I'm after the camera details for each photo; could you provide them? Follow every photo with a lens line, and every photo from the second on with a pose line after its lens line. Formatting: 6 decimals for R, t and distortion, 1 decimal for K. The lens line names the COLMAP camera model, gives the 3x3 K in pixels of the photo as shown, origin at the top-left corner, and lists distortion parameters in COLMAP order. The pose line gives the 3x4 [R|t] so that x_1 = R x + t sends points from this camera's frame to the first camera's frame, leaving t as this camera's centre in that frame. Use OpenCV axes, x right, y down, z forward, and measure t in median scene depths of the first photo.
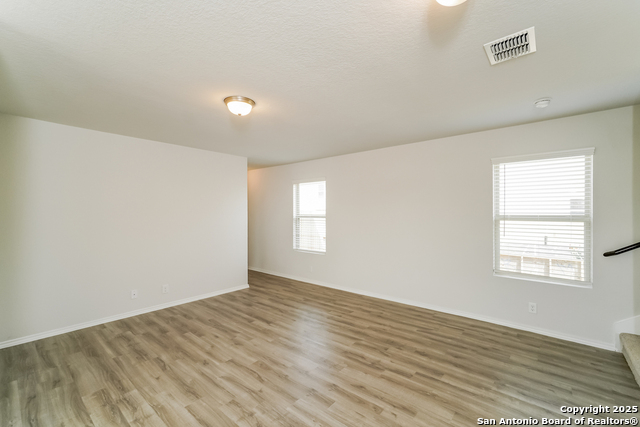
lens RADIAL K [[280.9, 0, 320.0], [0, 280.9, 213.5], [0, 0, 1]] dist [0.000177, 0.000232]
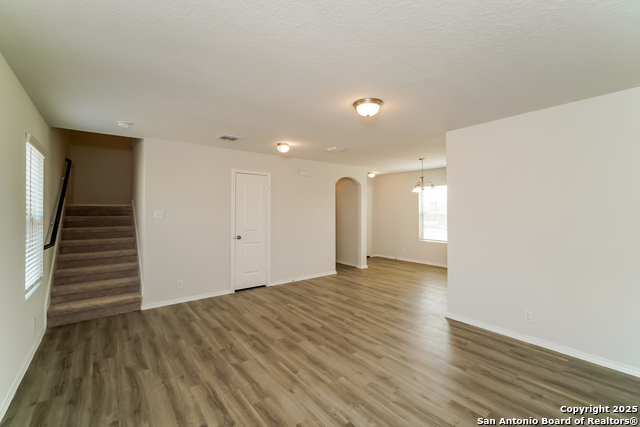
lens RADIAL K [[272.6, 0, 317.3], [0, 272.6, 208.9], [0, 0, 1]] dist [0.000742, 0.000722]
pose [[-0.979332, 0.003934, 0.202221, -0.262170], [0.002507, 0.999970, -0.007316, 0.000866], [-0.202244, -0.006658, -0.979312, 1.750274]]
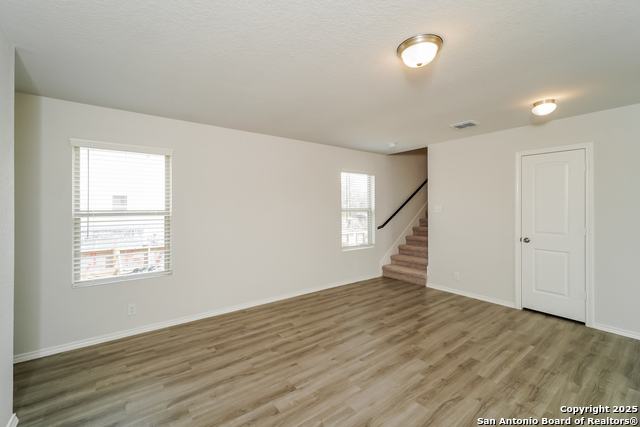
lens RADIAL K [[272.6, 0, 317.3], [0, 272.6, 208.9], [0, 0, 1]] dist [0.000742, 0.000722]
pose [[0.210971, -0.004389, 0.977482, -0.863167], [0.007399, 0.999968, 0.002893, 0.003294], [-0.977464, 0.006622, 0.210997, 0.959920]]
